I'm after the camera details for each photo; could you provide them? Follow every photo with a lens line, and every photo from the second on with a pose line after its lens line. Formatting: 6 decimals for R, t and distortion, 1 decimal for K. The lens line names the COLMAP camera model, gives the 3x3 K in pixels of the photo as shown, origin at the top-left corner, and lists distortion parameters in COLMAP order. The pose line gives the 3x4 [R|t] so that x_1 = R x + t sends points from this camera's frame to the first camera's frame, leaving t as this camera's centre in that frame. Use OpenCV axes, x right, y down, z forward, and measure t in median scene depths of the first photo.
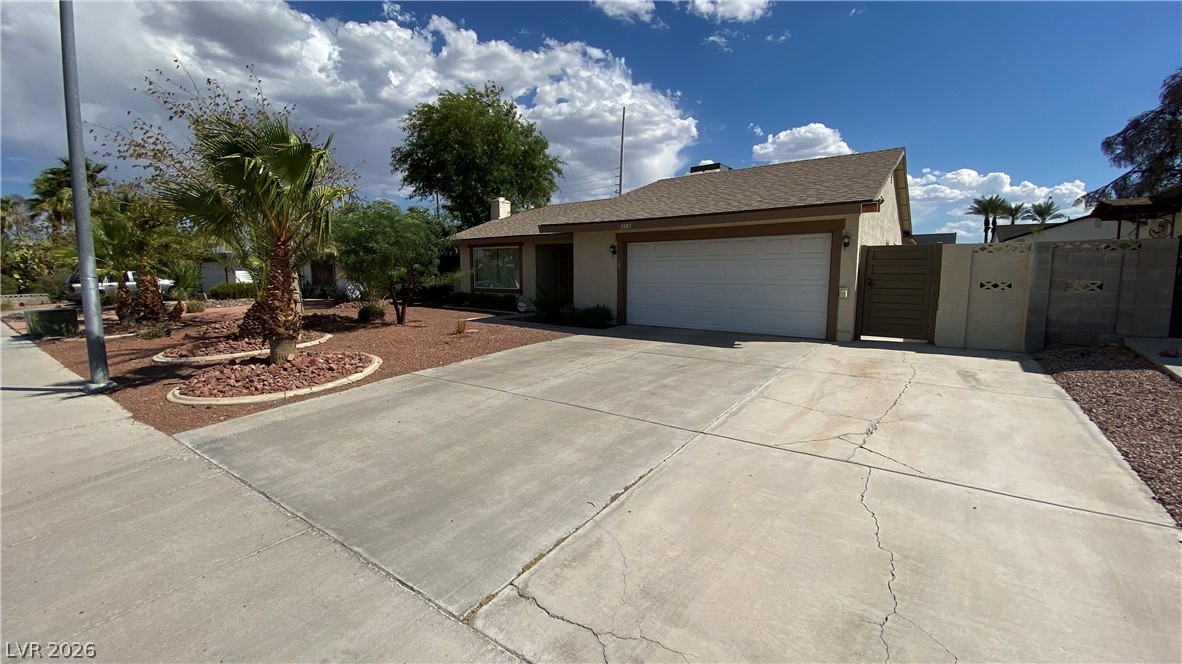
lens RADIAL K [[483.8, 0, 591.9], [0, 483.8, 339.1], [0, 0, 1]] dist [0.021473, -0.024296]
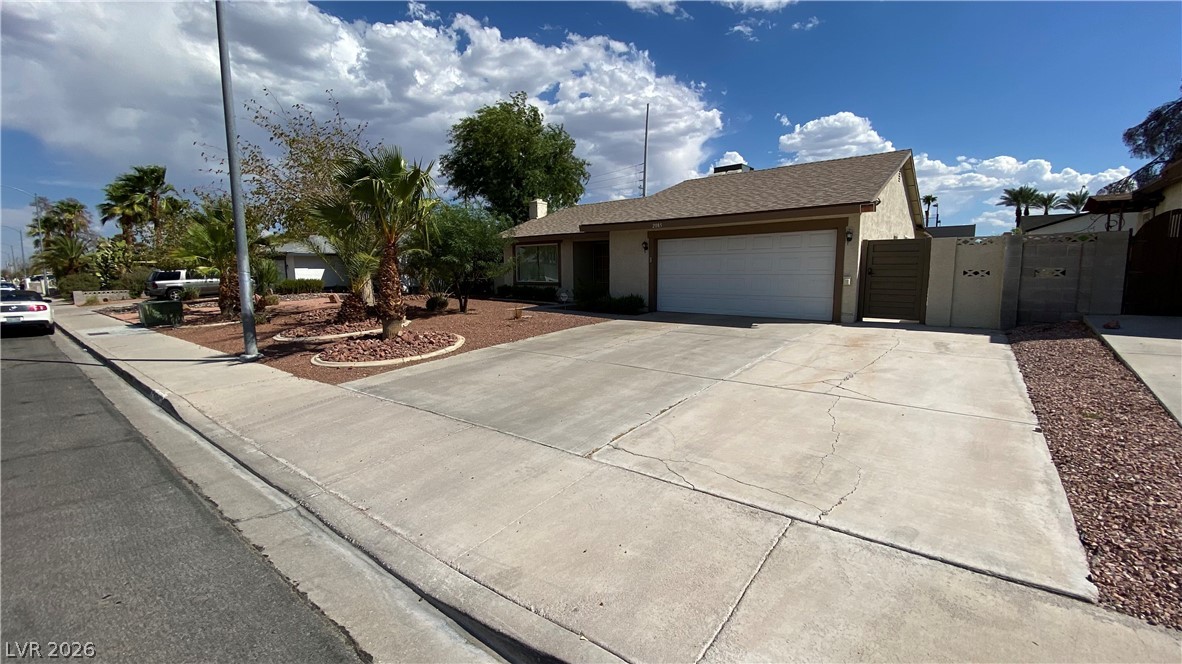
lens RADIAL K [[483.8, 0, 591.9], [0, 483.8, 339.1], [0, 0, 1]] dist [0.021473, -0.024296]
pose [[0.998842, -0.002702, -0.048025, -0.041829], [0.003190, 0.999944, 0.010071, 0.033847], [0.047995, -0.010213, 0.998795, -0.214122]]
